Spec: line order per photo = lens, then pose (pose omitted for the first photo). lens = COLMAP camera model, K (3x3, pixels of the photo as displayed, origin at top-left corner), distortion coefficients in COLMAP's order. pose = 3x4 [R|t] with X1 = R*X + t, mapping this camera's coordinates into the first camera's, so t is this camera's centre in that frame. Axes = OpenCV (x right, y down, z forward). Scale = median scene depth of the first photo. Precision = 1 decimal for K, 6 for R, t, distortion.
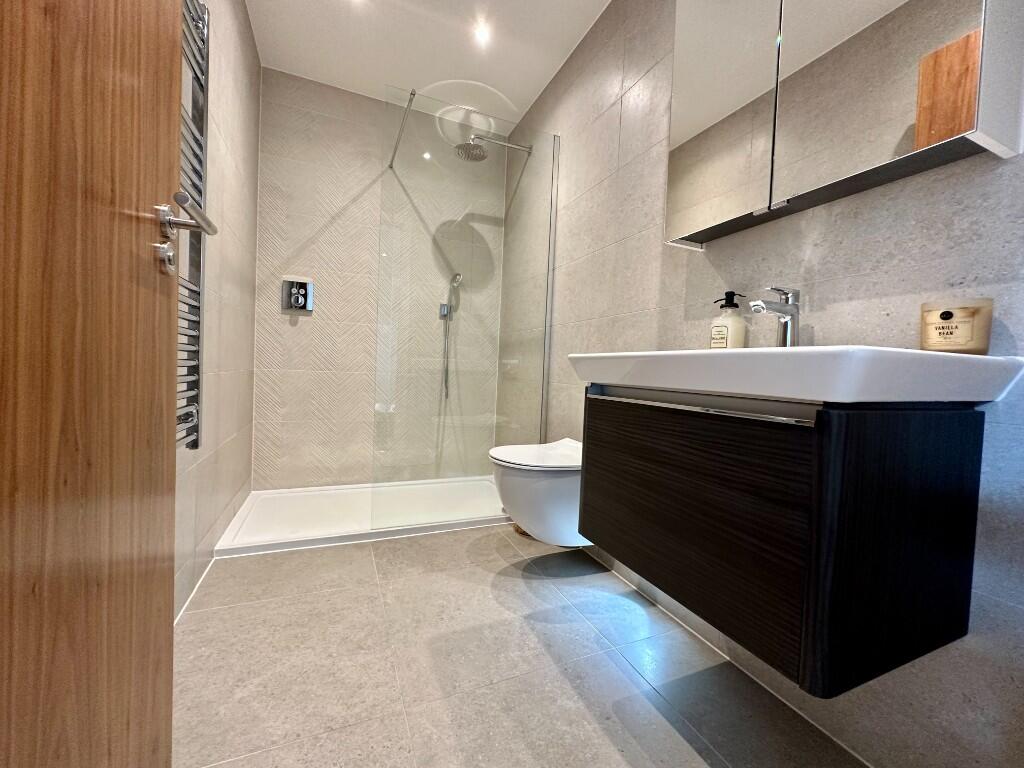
lens RADIAL K [[406.6, 0, 512.0], [0, 406.6, 384.0], [0, 0, 1]] dist [-0.000858, 0.000099]
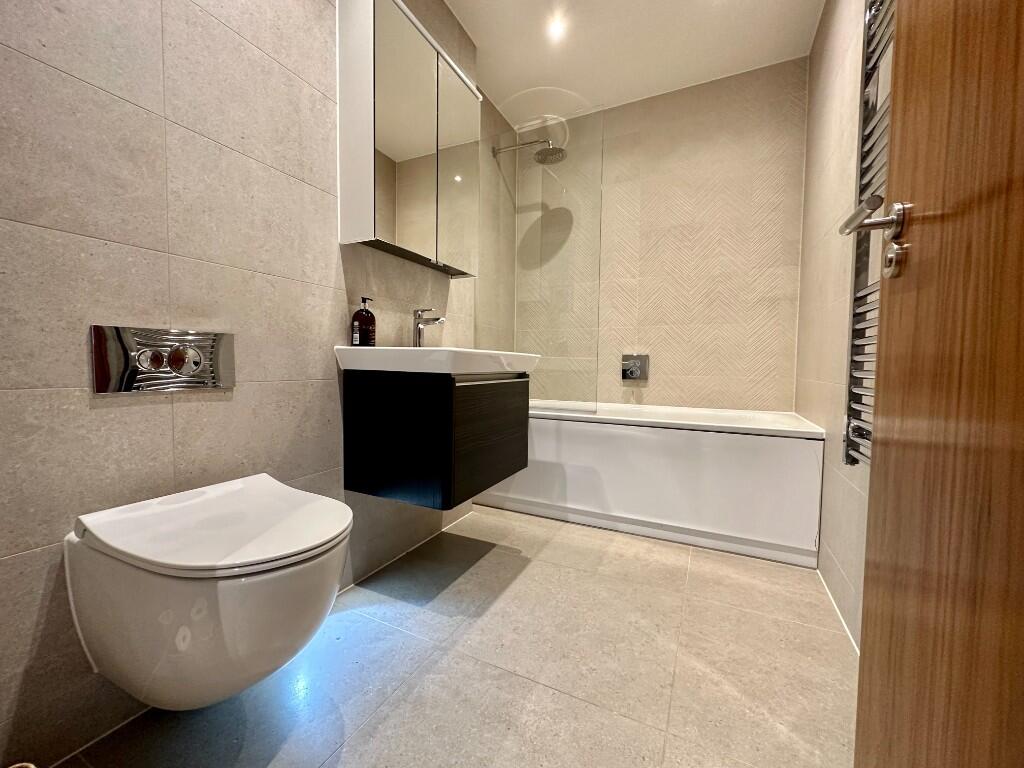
lens RADIAL K [[406.6, 0, 512.0], [0, 406.6, 384.0], [0, 0, 1]] dist [-0.000858, 0.000099]
pose [[-0.651902, -0.081983, 0.753858, -0.903973], [-0.011029, 0.995058, 0.098677, -0.106200], [-0.758223, 0.056014, -0.649585, 1.932223]]
